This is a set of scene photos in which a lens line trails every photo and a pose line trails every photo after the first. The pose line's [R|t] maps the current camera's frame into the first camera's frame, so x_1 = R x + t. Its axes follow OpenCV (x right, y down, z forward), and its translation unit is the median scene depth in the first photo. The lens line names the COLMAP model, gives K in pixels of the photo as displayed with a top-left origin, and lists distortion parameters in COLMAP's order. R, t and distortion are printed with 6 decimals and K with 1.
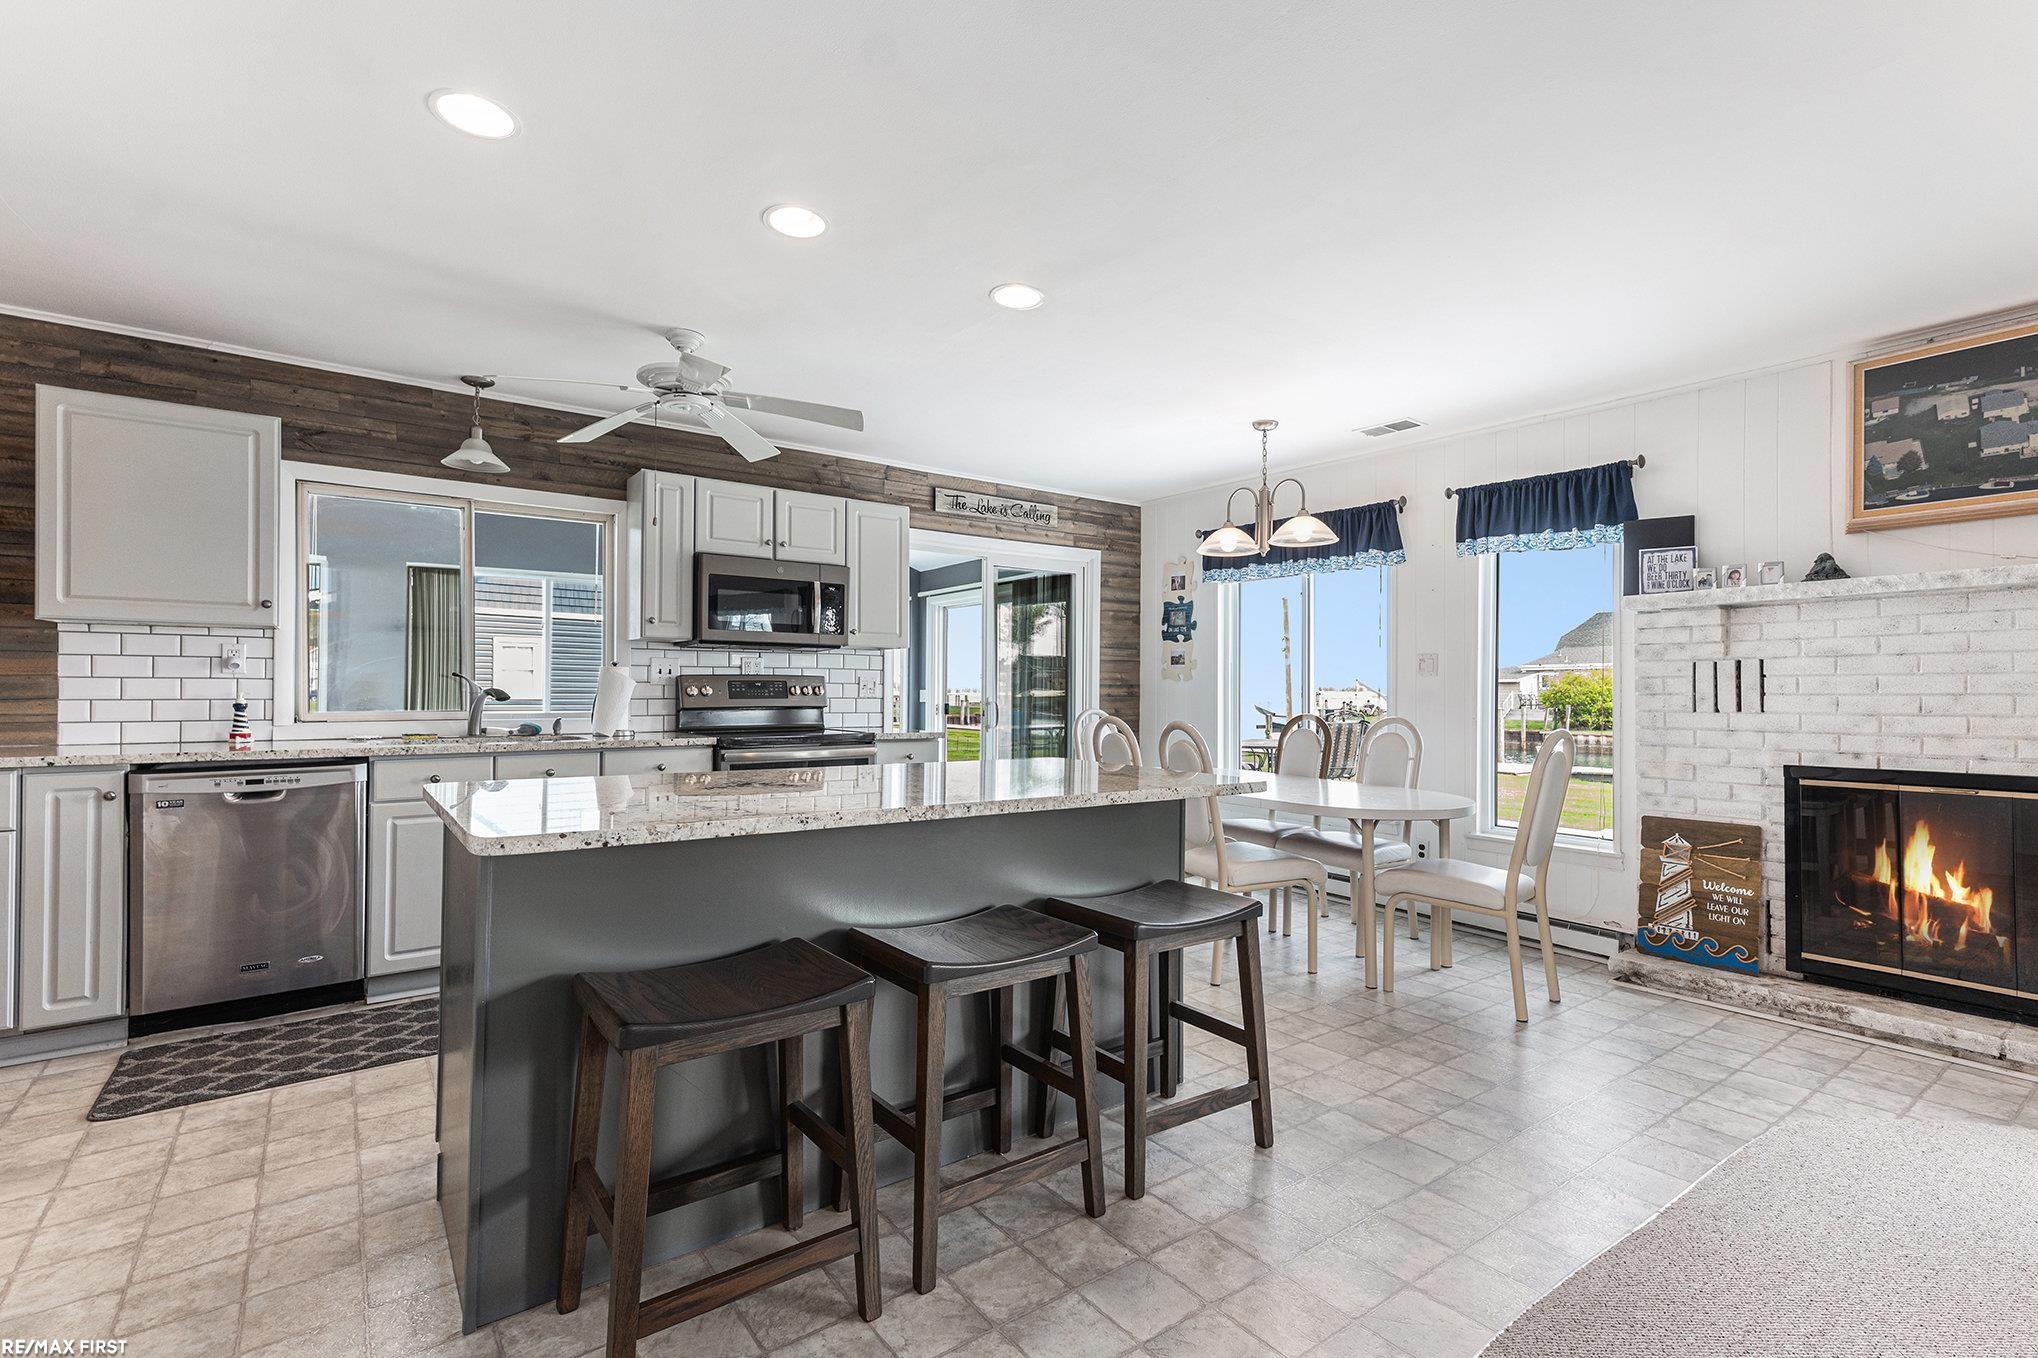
lens RADIAL K [[915.6, 0, 1031.6], [0, 915.6, 686.1], [0, 0, 1]] dist [0.004339, 0.000198]
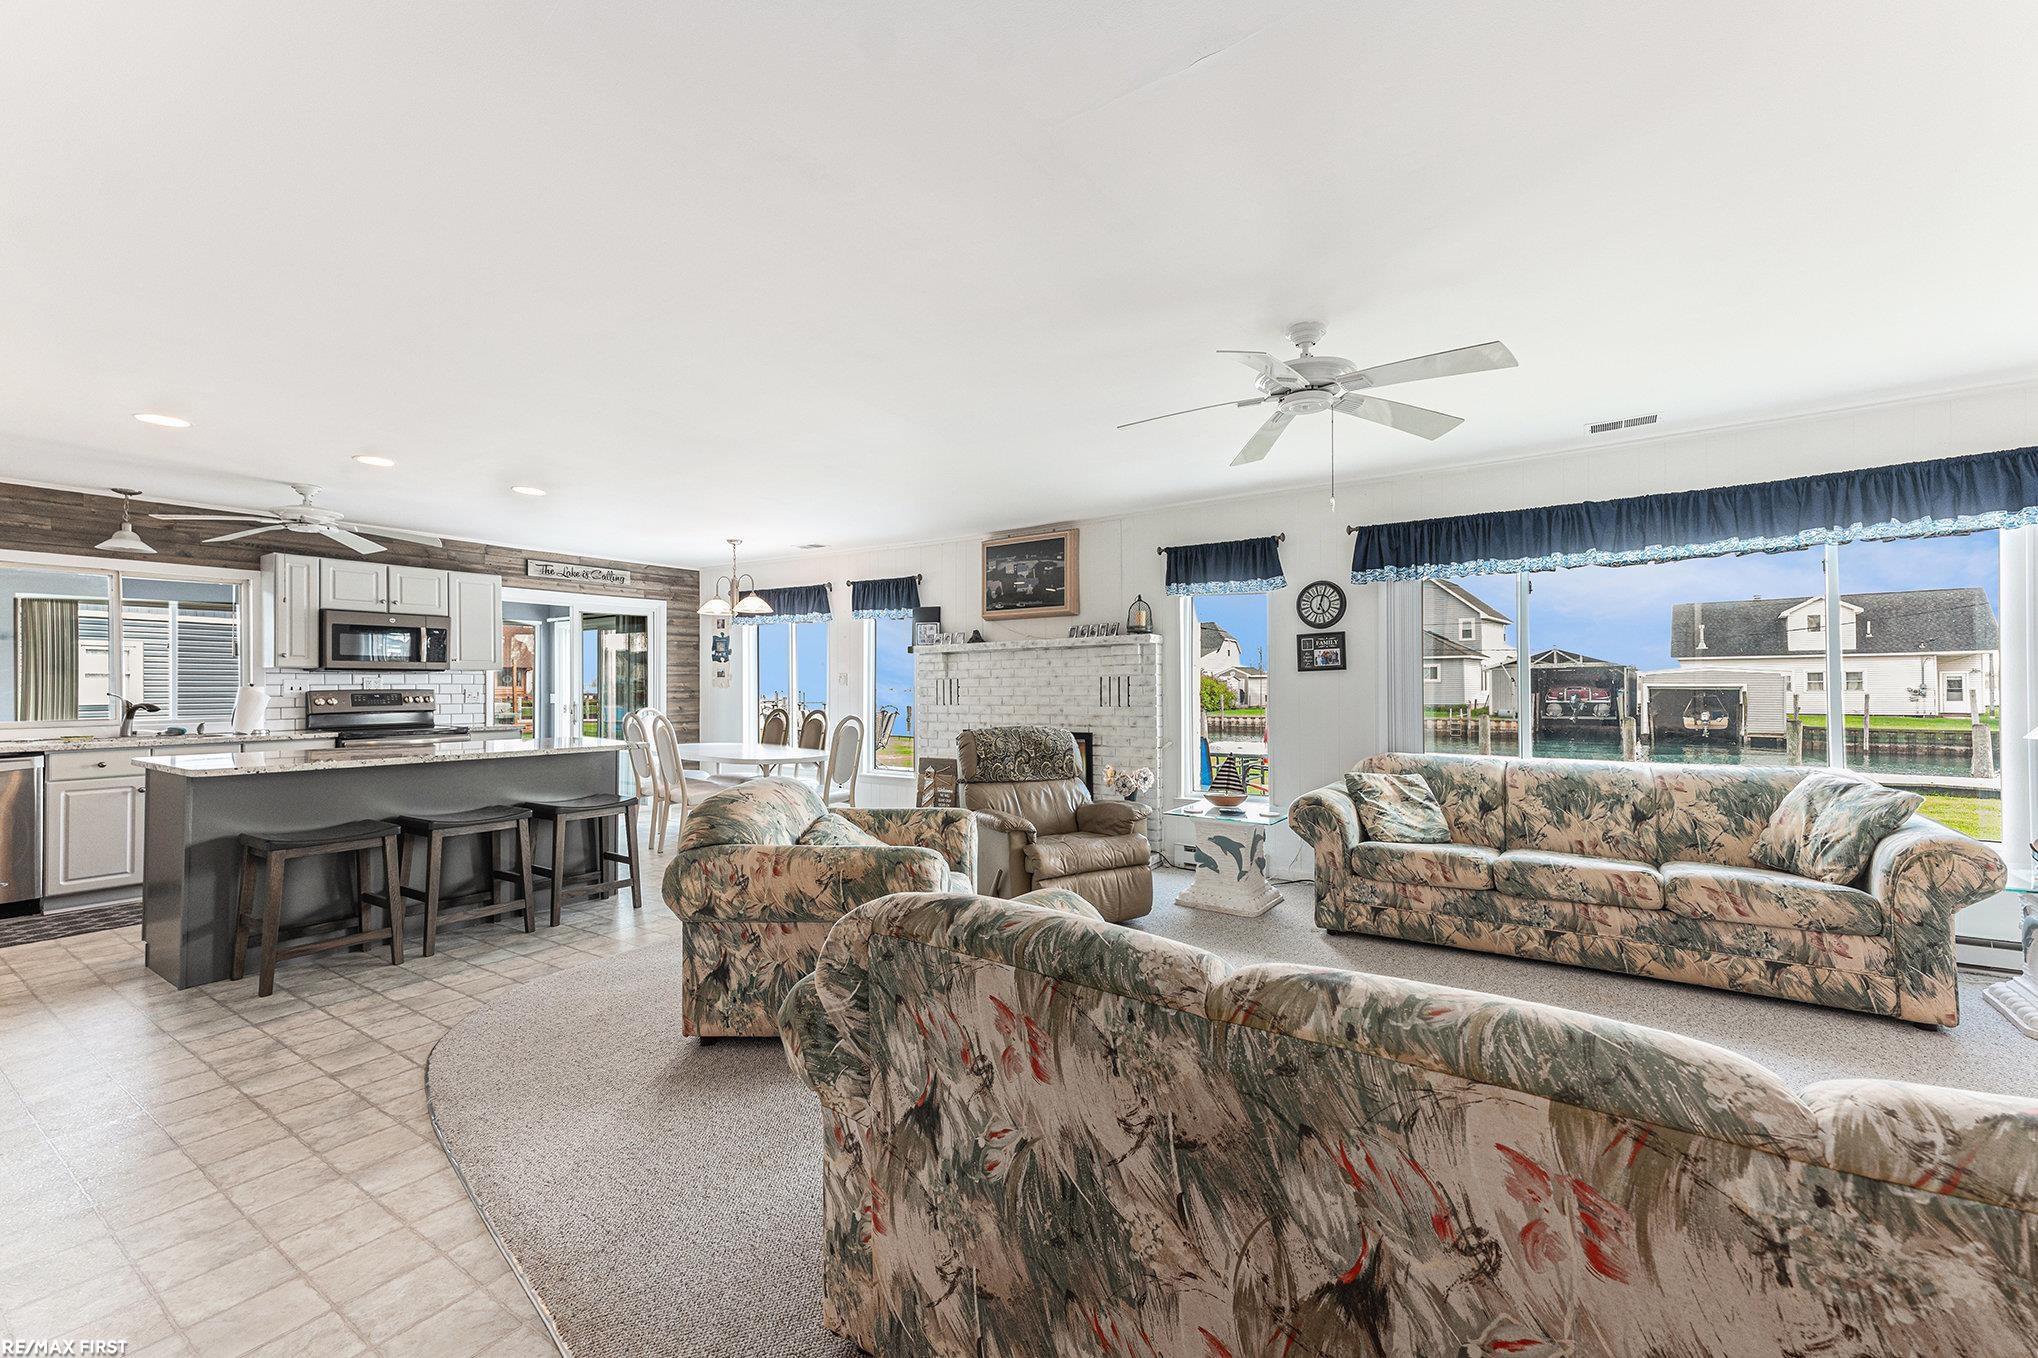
lens RADIAL K [[814.4, 0, 1025.3], [0, 814.4, 683.8], [0, 0, 1]] dist [0.022209, -0.000237]
pose [[0.944867, -0.009287, 0.327322, 0.316334], [0.008059, 0.999954, 0.005108, -0.025113], [-0.327355, -0.002189, 0.944899, -0.745356]]
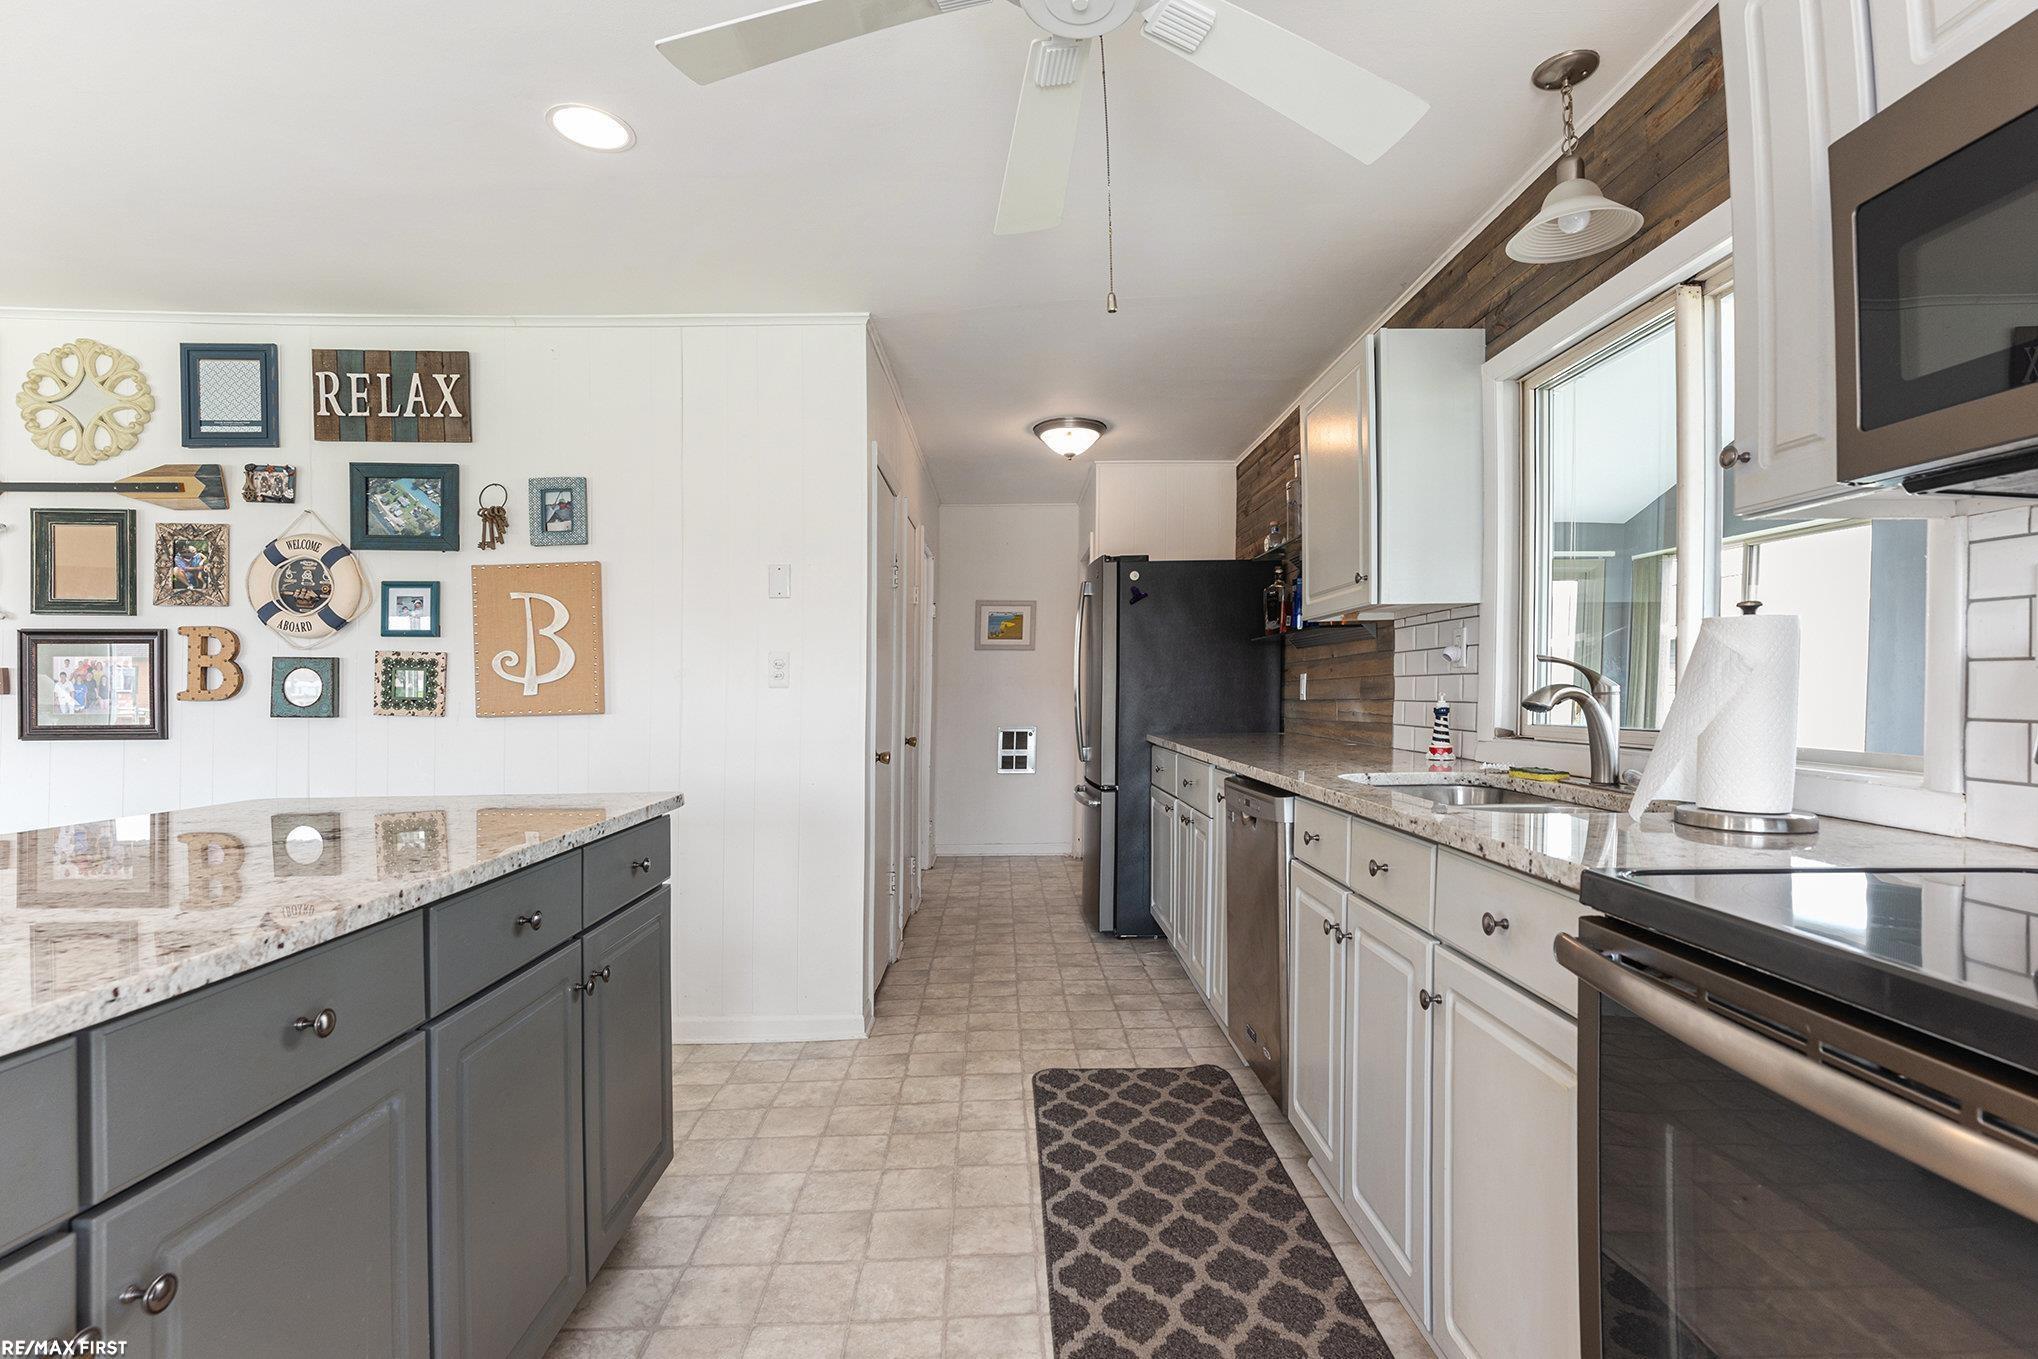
lens RADIAL K [[952.3, 0, 1019.0], [0, 952.3, 679.5], [0, 0, 1]] dist [0.028857, 0.000857]
pose [[-0.590732, -0.006694, -0.806840, -0.021816], [0.004315, 0.999925, -0.011454, -0.004230], [0.806856, -0.010248, -0.590659, 1.111087]]
